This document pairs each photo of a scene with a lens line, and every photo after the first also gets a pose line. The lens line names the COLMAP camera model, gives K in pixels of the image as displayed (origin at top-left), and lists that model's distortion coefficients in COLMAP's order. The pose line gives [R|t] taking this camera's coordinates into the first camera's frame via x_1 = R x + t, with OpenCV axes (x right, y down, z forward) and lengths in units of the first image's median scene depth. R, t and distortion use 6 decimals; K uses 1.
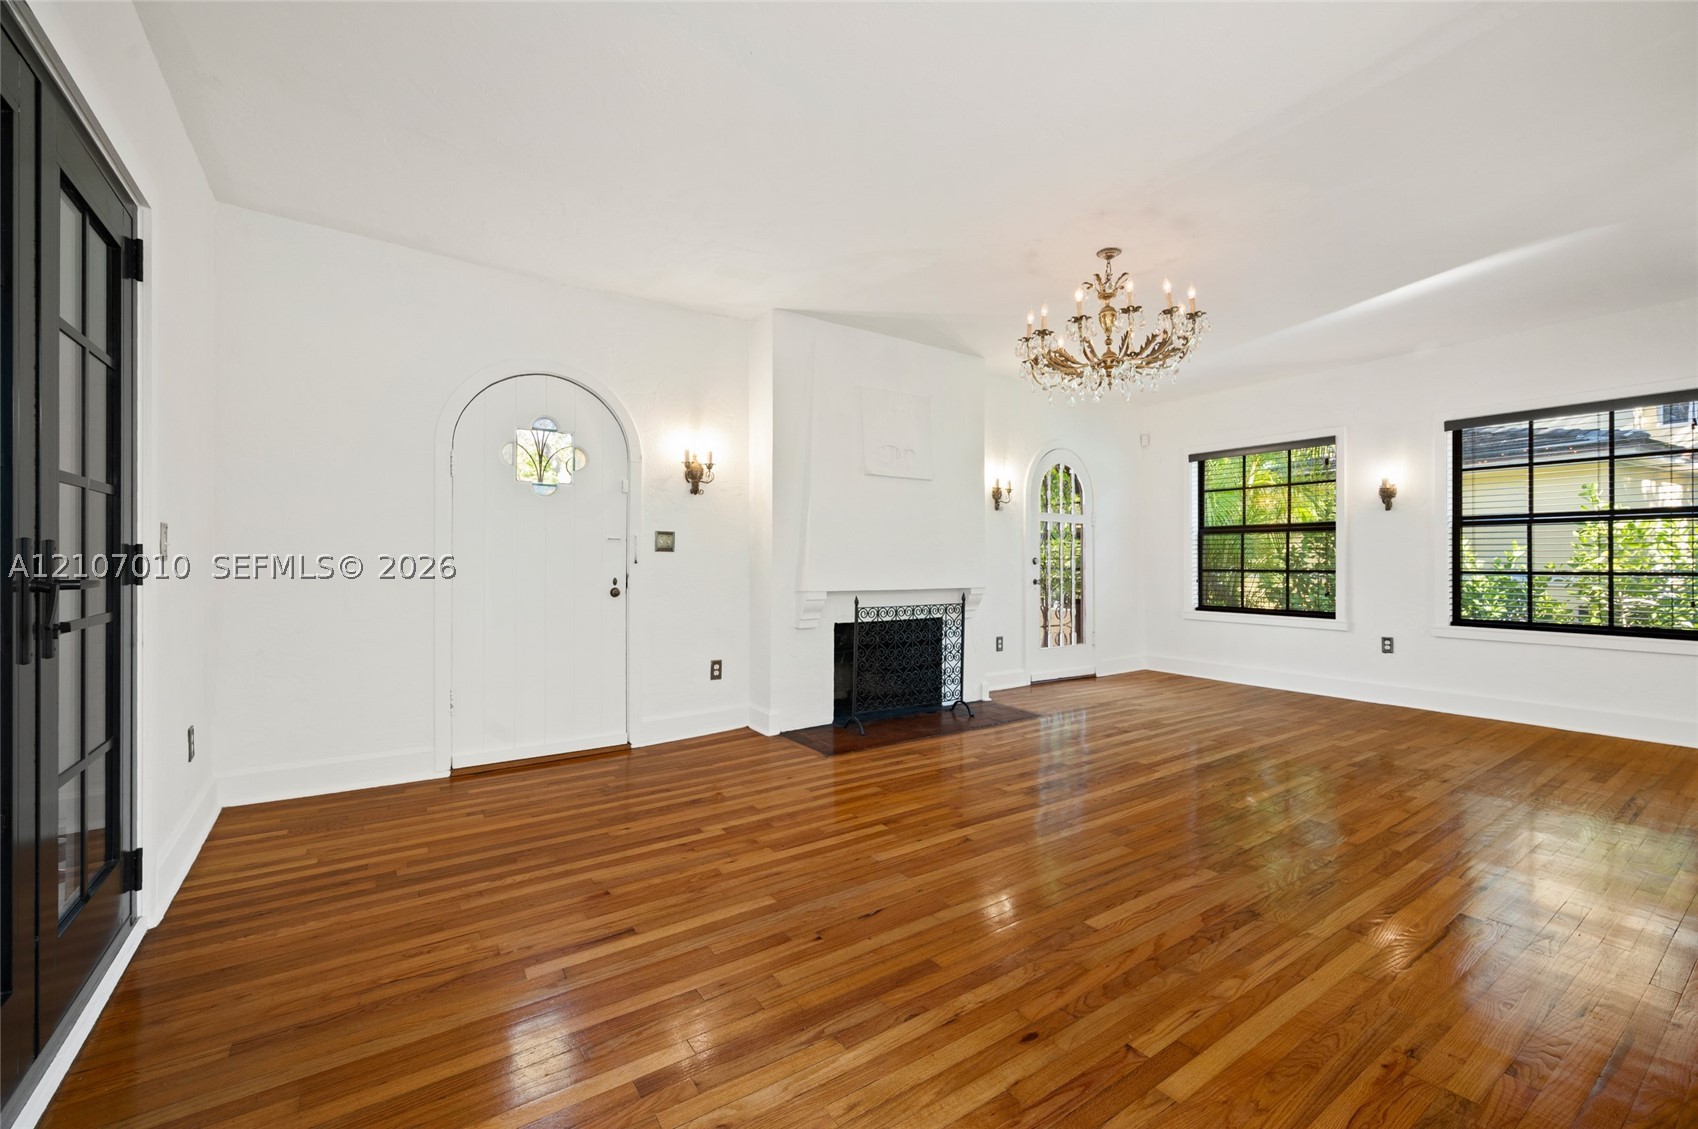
lens RADIAL K [[702.8, 0, 850.9], [0, 702.8, 559.7], [0, 0, 1]] dist [0.001337, 0.000049]
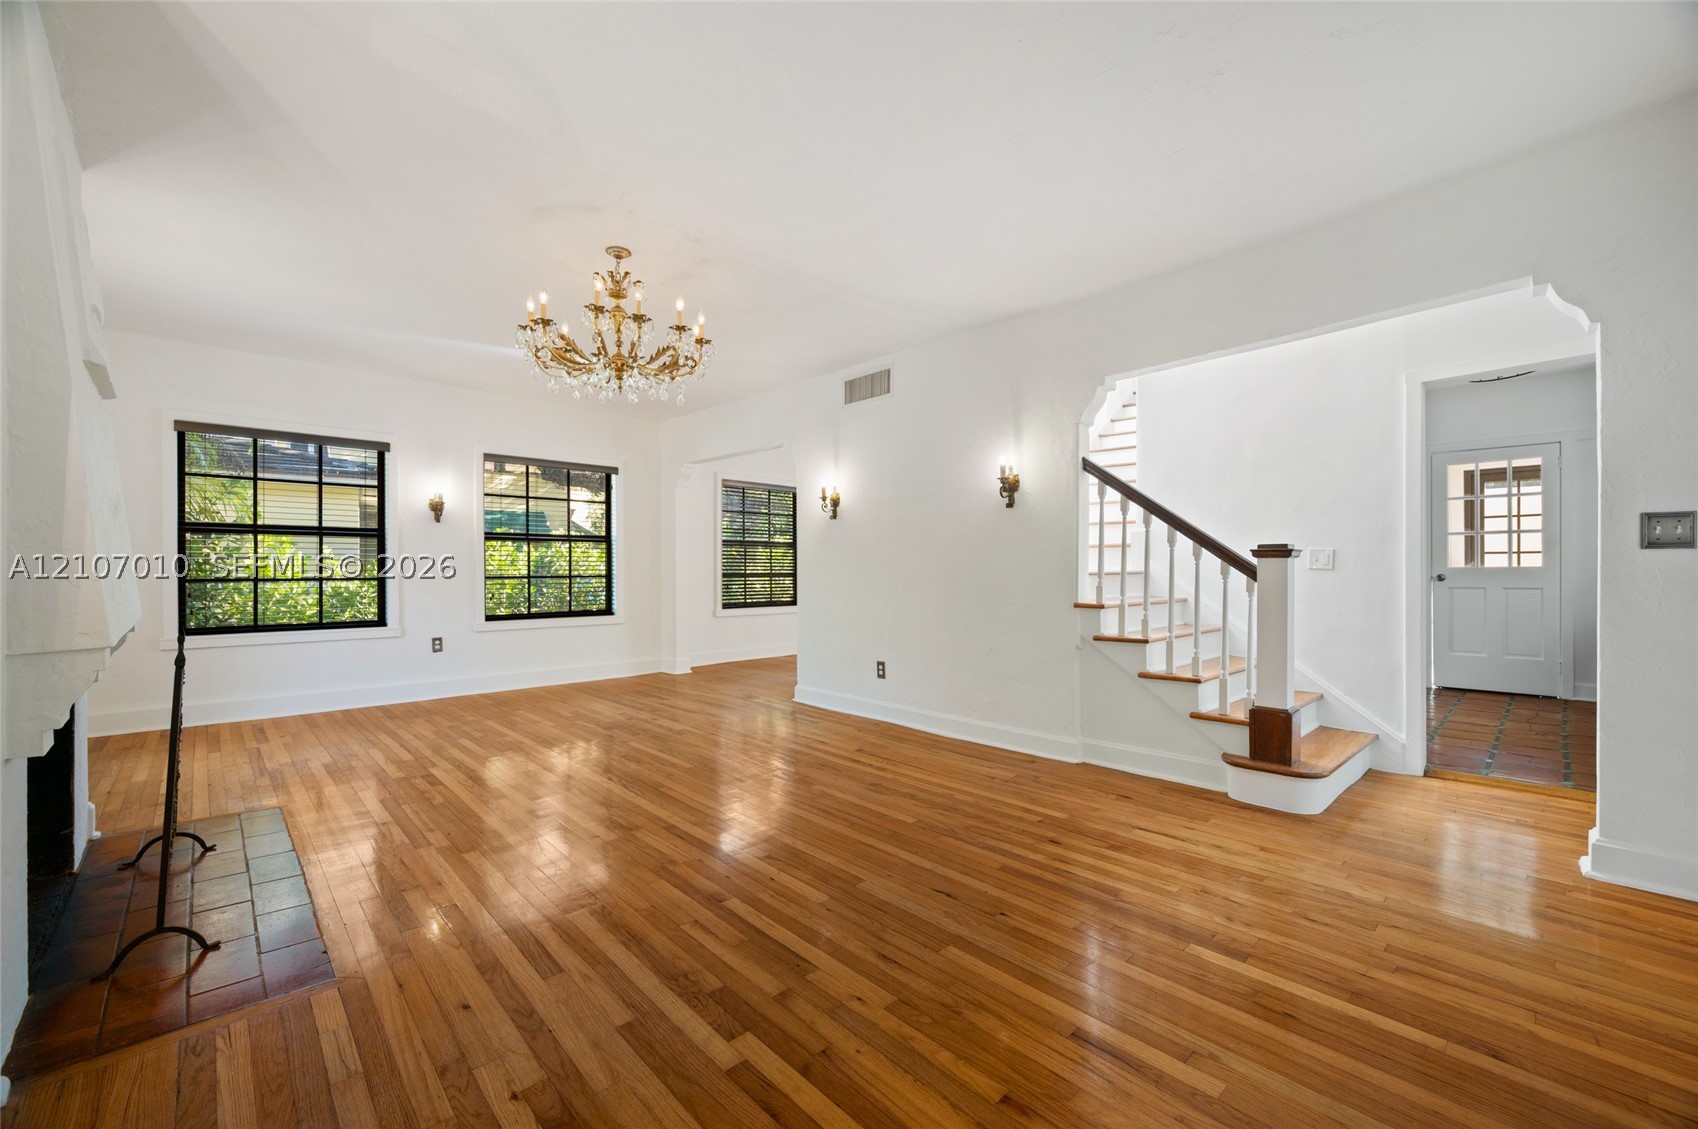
lens RADIAL K [[675.8, 0, 859.6], [0, 675.8, 569.4], [0, 0, 1]] dist [-0.001720, -0.000260]
pose [[-0.171405, -0.000285, 0.985201, -0.644620], [-0.002105, 0.999998, -0.000076, 0.003496], [-0.985198, -0.002087, -0.171405, 0.868882]]
